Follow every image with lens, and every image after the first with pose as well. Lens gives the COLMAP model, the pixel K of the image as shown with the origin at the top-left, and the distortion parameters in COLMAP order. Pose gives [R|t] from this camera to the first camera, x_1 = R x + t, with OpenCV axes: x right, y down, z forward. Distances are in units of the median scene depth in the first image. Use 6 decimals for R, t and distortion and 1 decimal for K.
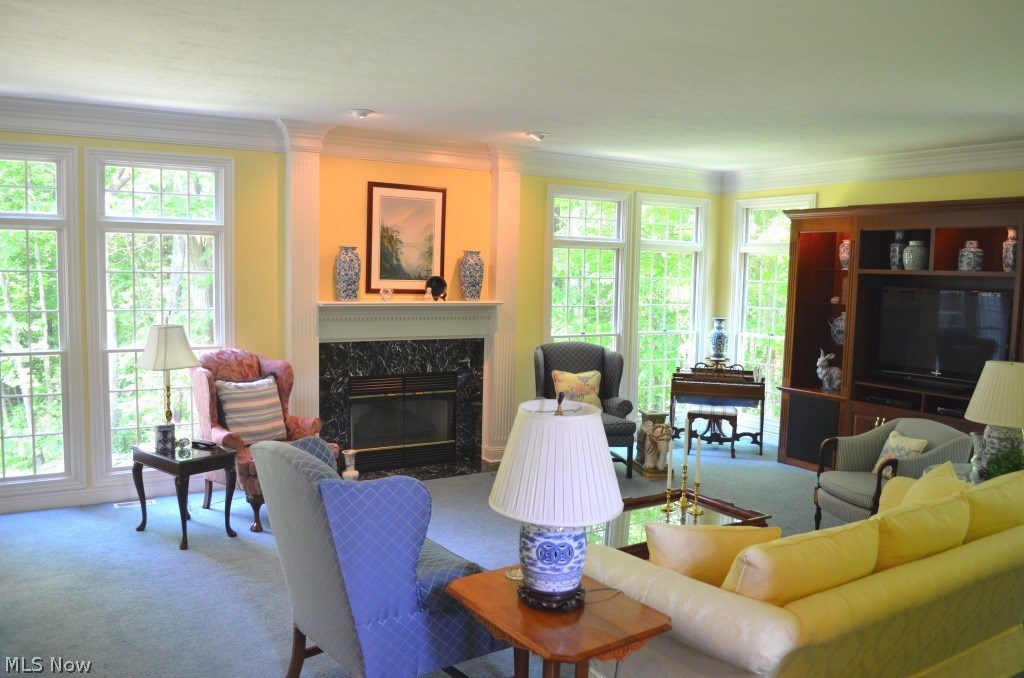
lens RADIAL K [[798.1, 0, 513.3], [0, 798.1, 336.6], [0, 0, 1]] dist [-0.084006, 0.020684]
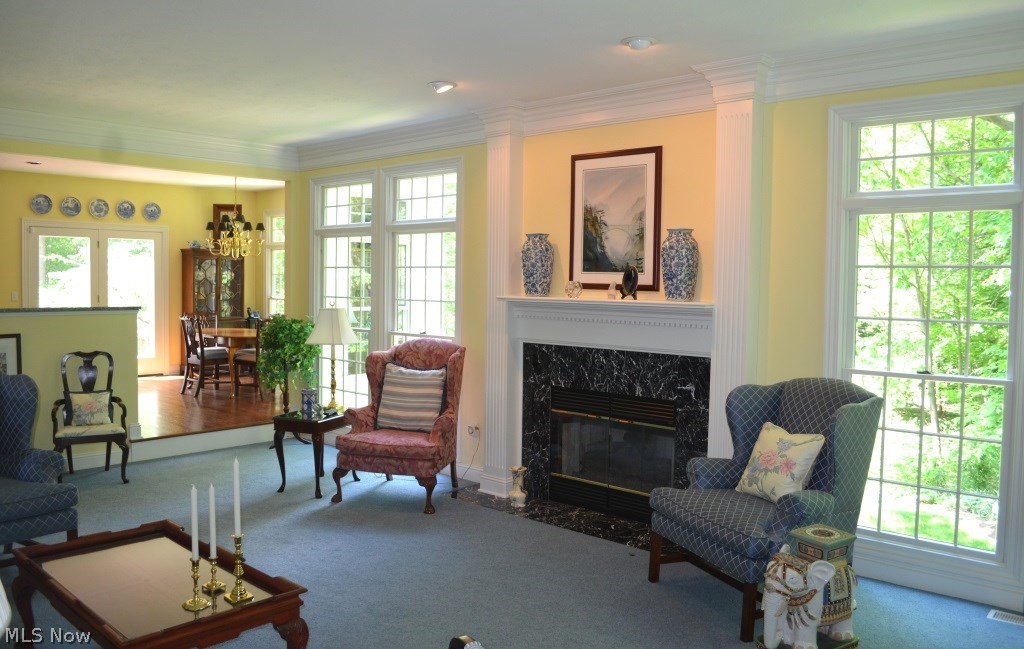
lens RADIAL K [[814.0, 0, 509.5], [0, 814.0, 314.2], [0, 0, 1]] dist [-0.057849, -0.005106]
pose [[0.274239, 0.021969, -0.961411, 0.610892], [-0.088597, 0.996064, -0.002511, -0.019459], [0.957572, 0.085867, 0.275106, 0.694953]]
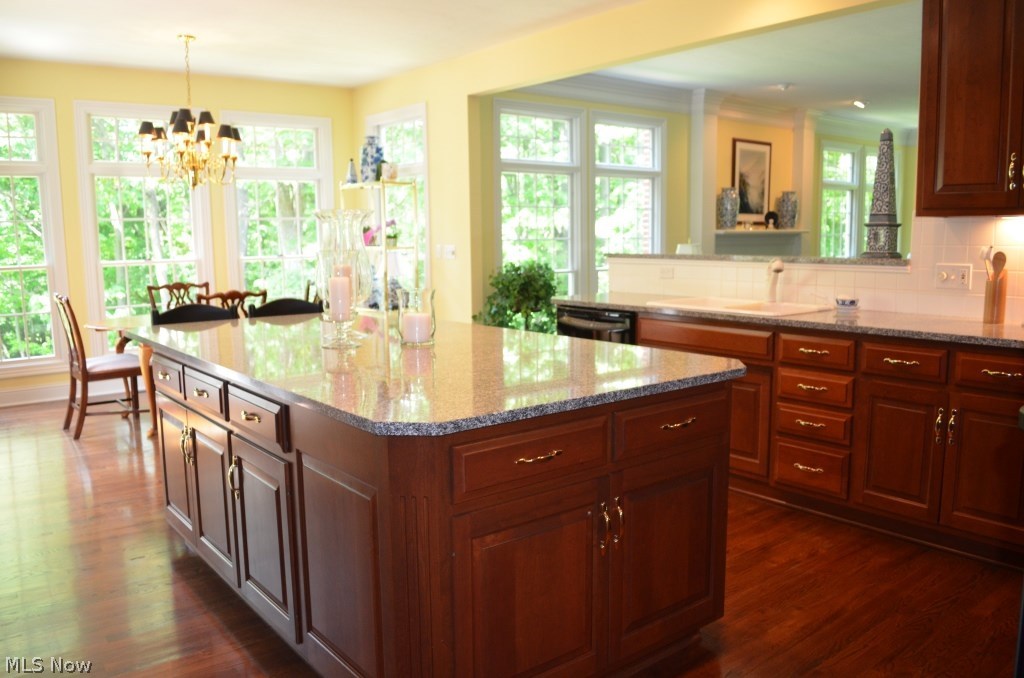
lens RADIAL K [[798.1, 0, 512.9], [0, 798.1, 337.3], [0, 0, 1]] dist [-0.084006, 0.020684]
pose [[0.990419, -0.044319, 0.130793, -0.697250], [0.035917, 0.997179, 0.065909, 0.028997], [-0.133345, -0.060580, 0.989216, -0.225366]]
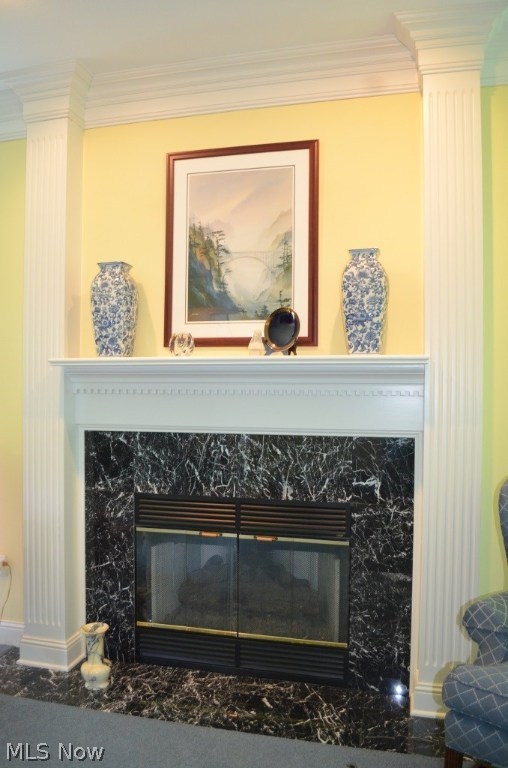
lens RADIAL K [[598.6, 0, 255.1], [0, 598.6, 386.9], [0, 0, 1]] dist [-0.084006, 0.020684]
pose [[0.698690, -0.022713, -0.715064, 0.159918], [-0.048673, 0.995671, -0.079185, 0.004292], [0.713767, 0.090131, 0.694559, 0.741497]]
